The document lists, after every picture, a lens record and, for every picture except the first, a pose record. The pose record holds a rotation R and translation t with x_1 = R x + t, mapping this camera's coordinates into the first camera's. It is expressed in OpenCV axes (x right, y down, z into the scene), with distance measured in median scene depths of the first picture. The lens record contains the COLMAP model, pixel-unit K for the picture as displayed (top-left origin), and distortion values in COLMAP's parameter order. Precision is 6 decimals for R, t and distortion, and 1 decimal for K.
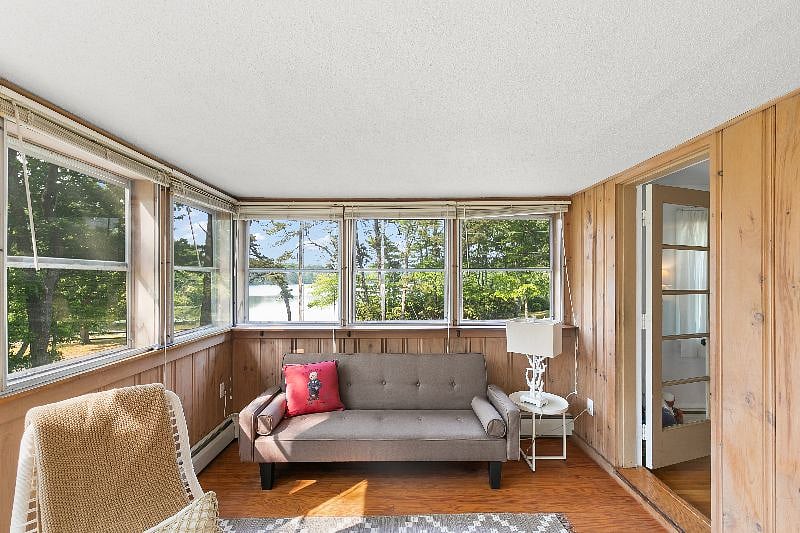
lens RADIAL K [[372.0, 0, 406.2], [0, 372.0, 277.3], [0, 0, 1]] dist [-0.001449, -0.000400]
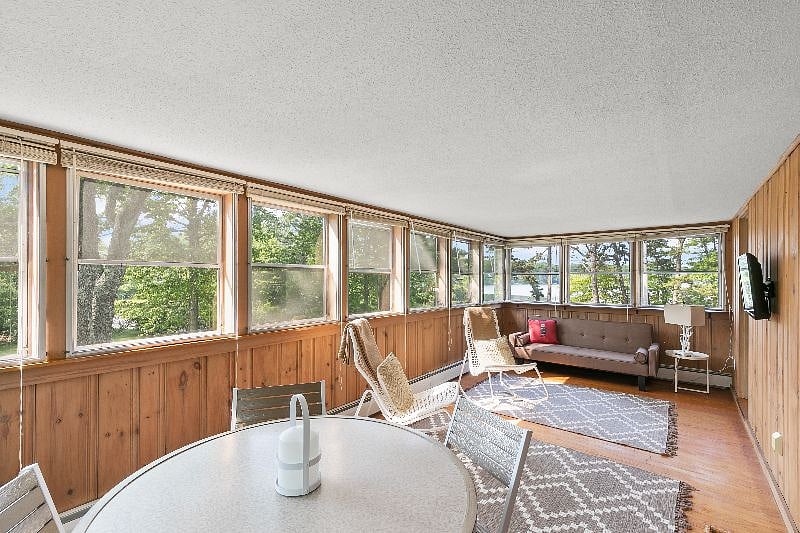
lens RADIAL K [[372.0, 0, 402.4], [0, 372.0, 272.5], [0, 0, 1]] dist [-0.001449, -0.000400]
pose [[0.788697, -0.005335, -0.614759, 0.374564], [-0.002644, 0.999924, -0.012069, 0.001774], [0.614777, 0.011144, 0.788622, -1.022098]]
